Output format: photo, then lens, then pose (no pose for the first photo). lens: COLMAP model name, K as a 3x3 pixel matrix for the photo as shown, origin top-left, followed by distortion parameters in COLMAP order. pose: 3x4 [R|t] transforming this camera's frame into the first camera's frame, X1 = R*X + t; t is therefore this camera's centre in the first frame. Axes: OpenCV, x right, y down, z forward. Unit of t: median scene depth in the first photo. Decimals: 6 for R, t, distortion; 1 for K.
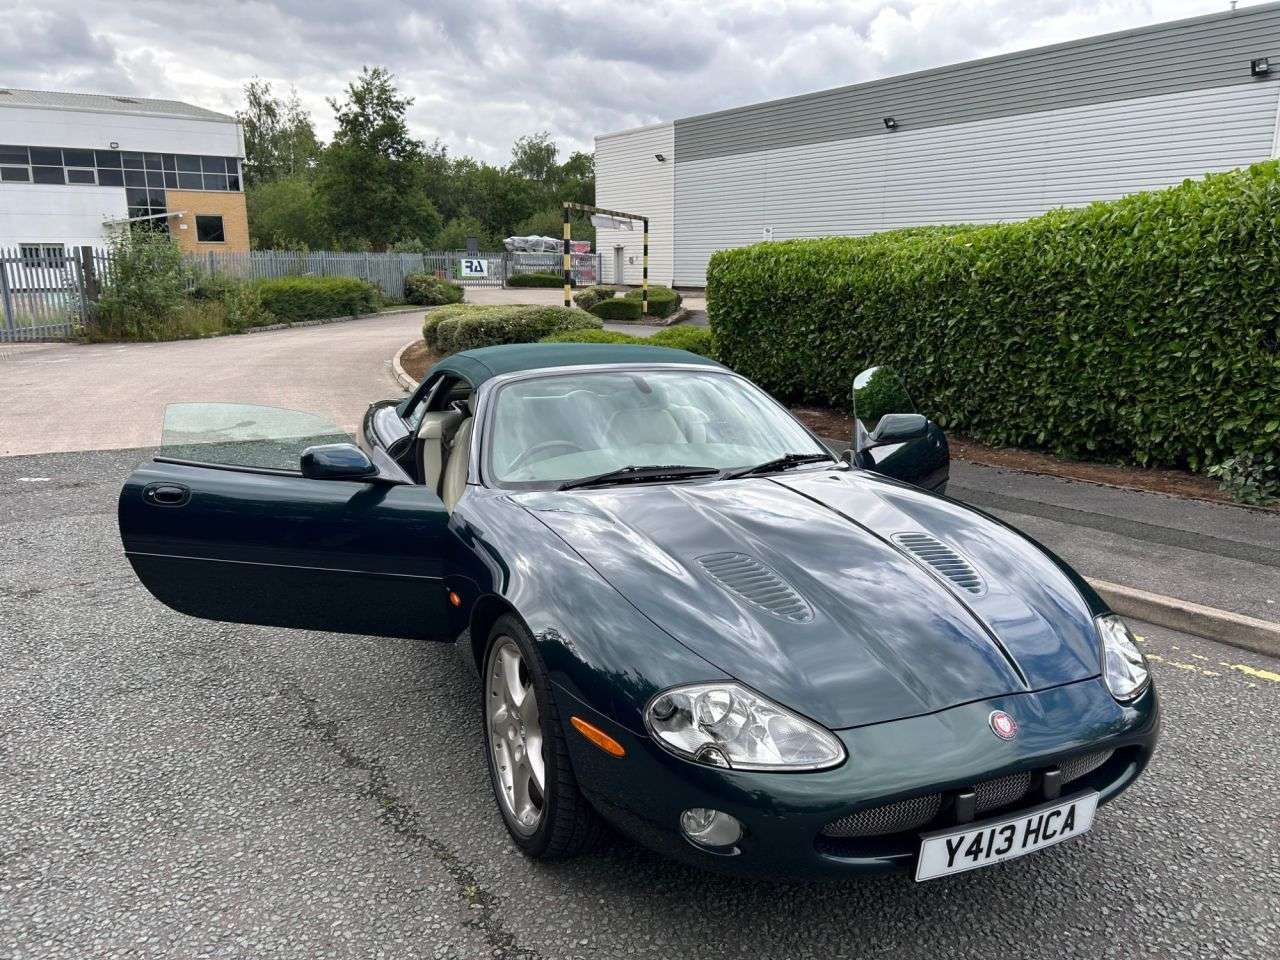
lens RADIAL K [[947.9, 0, 639.2], [0, 947.9, 481.6], [0, 0, 1]] dist [0.051395, -0.048947]
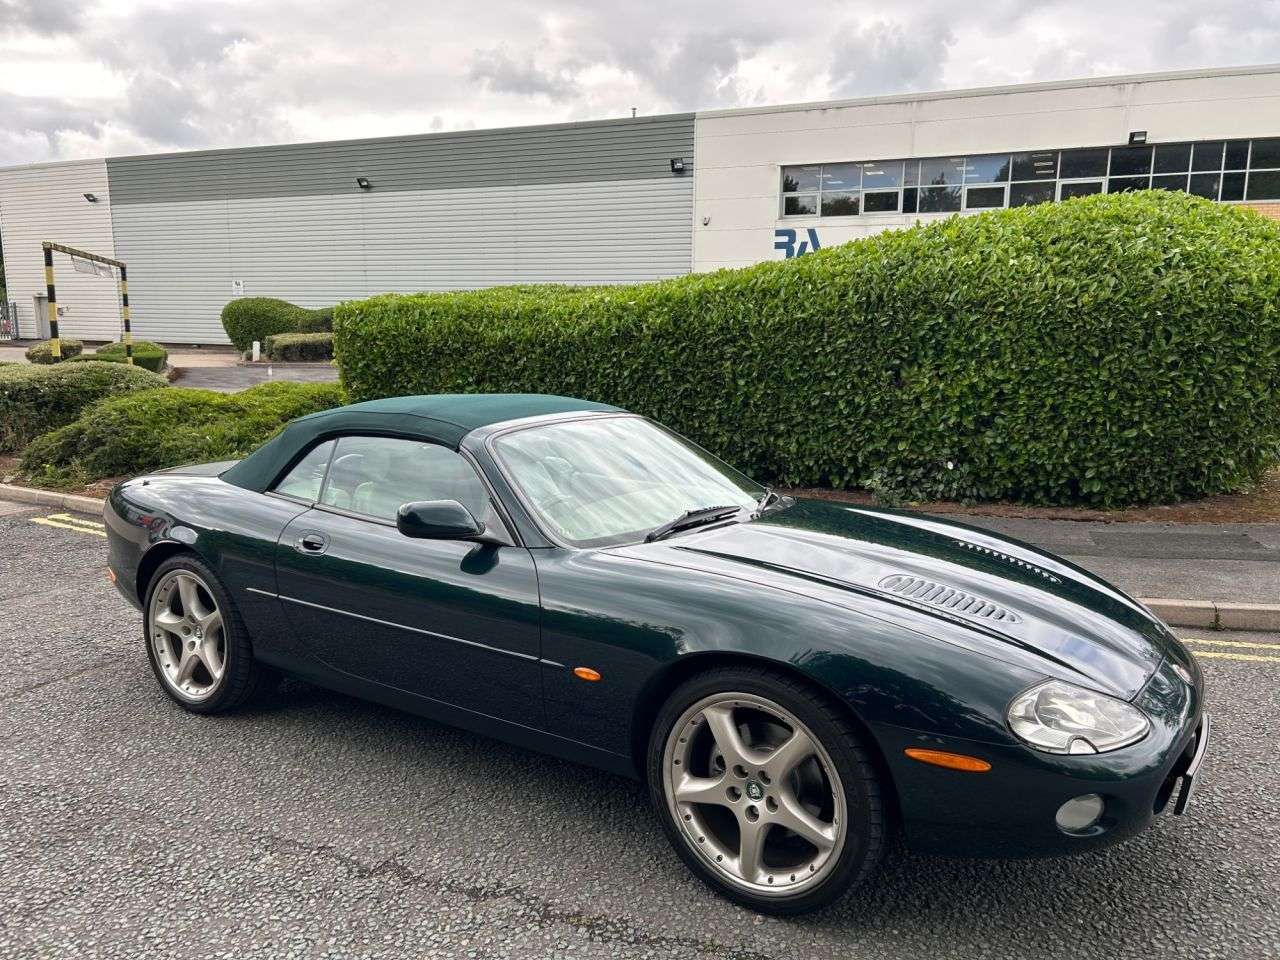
lens RADIAL K [[939.4, 0, 635.8], [0, 939.4, 485.5], [0, 0, 1]] dist [0.109032, -0.160278]
pose [[0.852051, -0.081974, 0.517000, -0.251261], [0.109465, 0.993728, -0.022843, -0.011955], [-0.511885, 0.076057, 0.855680, 0.080277]]
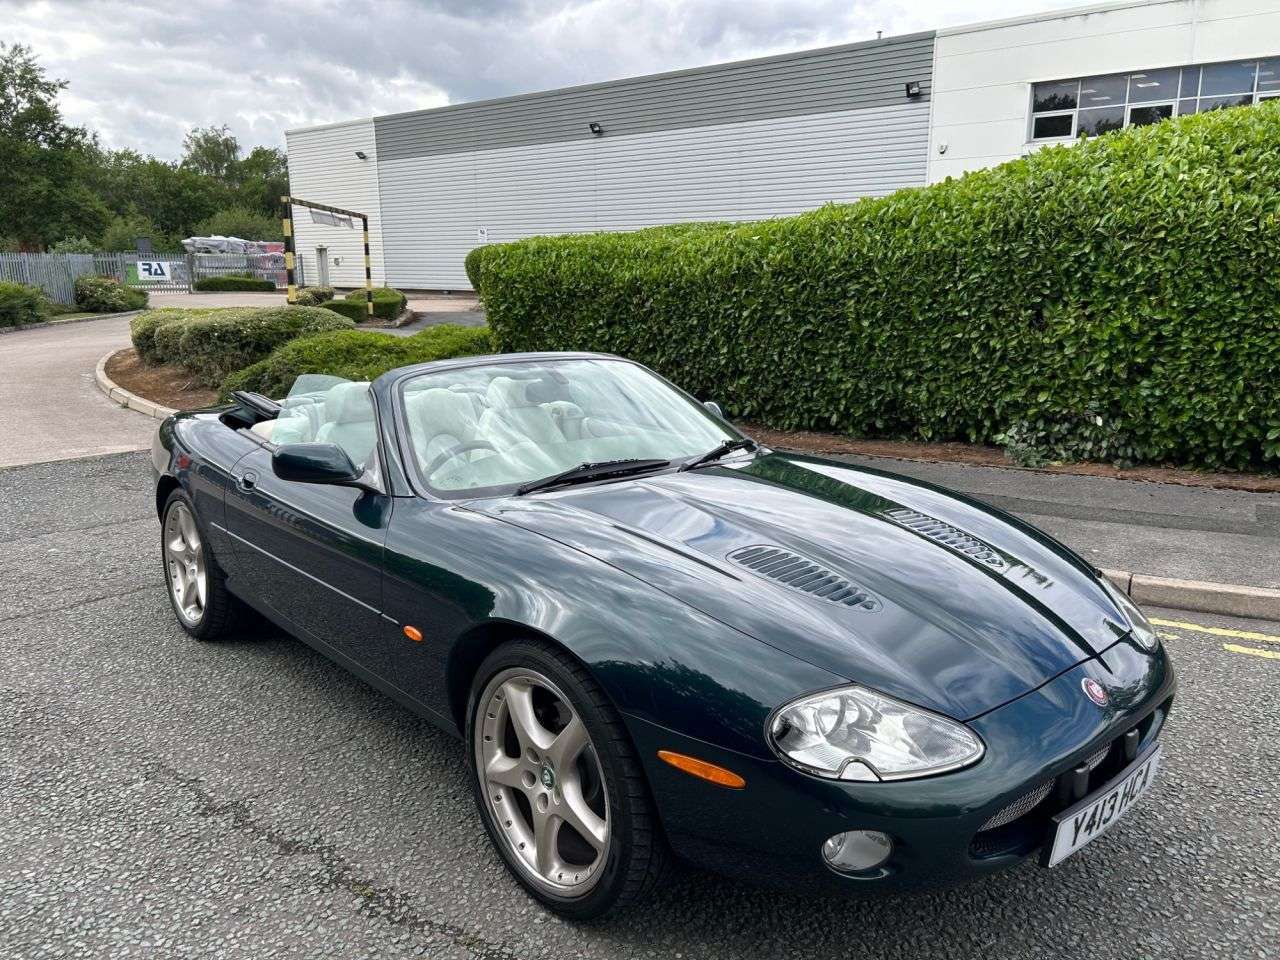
lens RADIAL K [[947.9, 0, 639.2], [0, 947.9, 481.6], [0, 0, 1]] dist [0.051395, -0.048947]
pose [[0.955057, -0.071787, 0.287599, -0.098011], [0.072758, 0.997323, 0.007324, -0.000809], [-0.287355, 0.013930, 0.957723, 0.055190]]
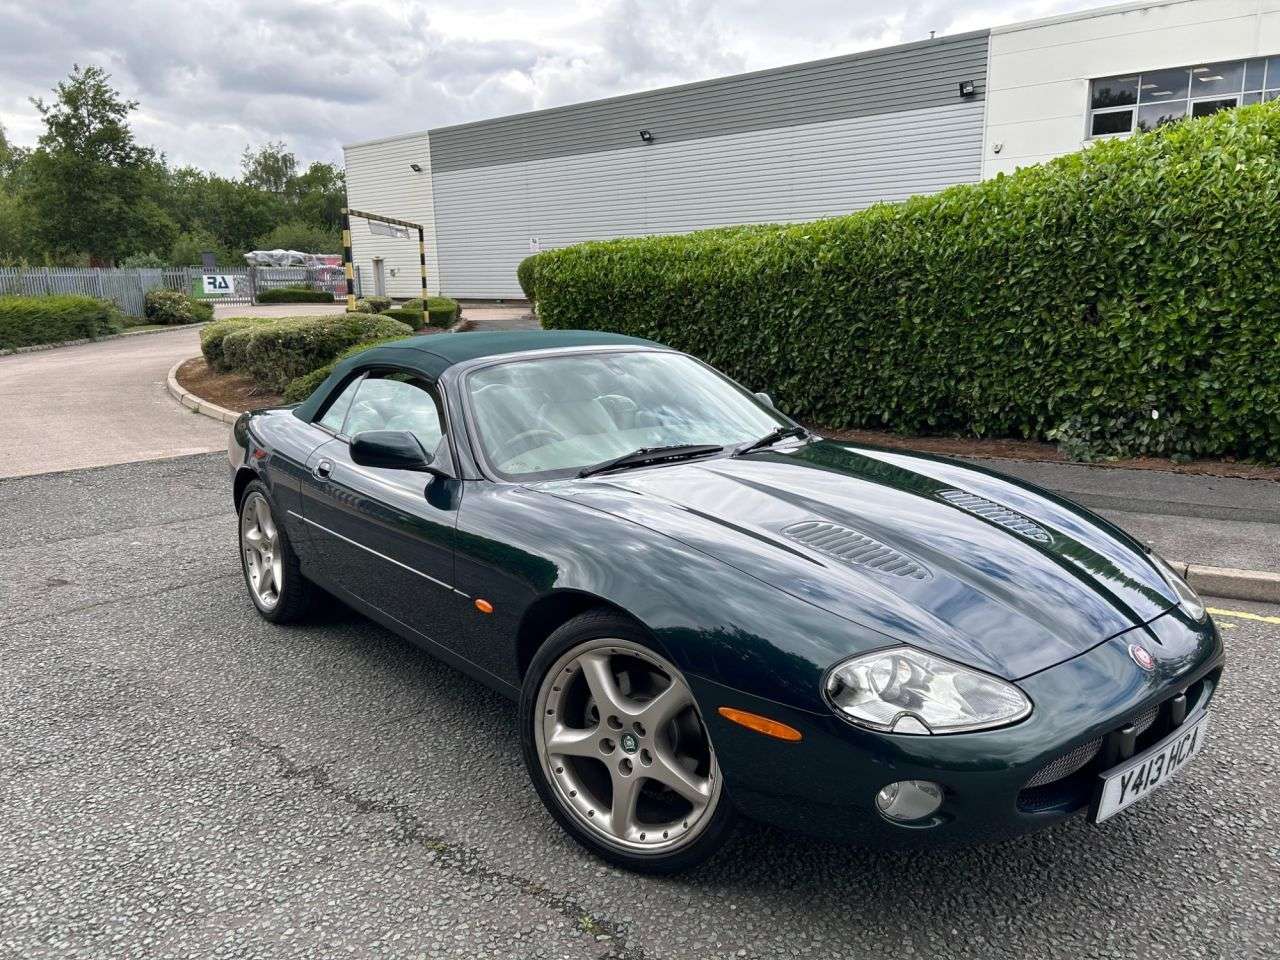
lens RADIAL K [[947.9, 0, 639.2], [0, 947.9, 481.6], [0, 0, 1]] dist [0.051395, -0.048947]
pose [[0.968837, -0.072790, 0.236763, -0.104878], [0.075789, 0.997117, -0.003578, 0.008958], [-0.235820, 0.021410, 0.971561, 0.039312]]
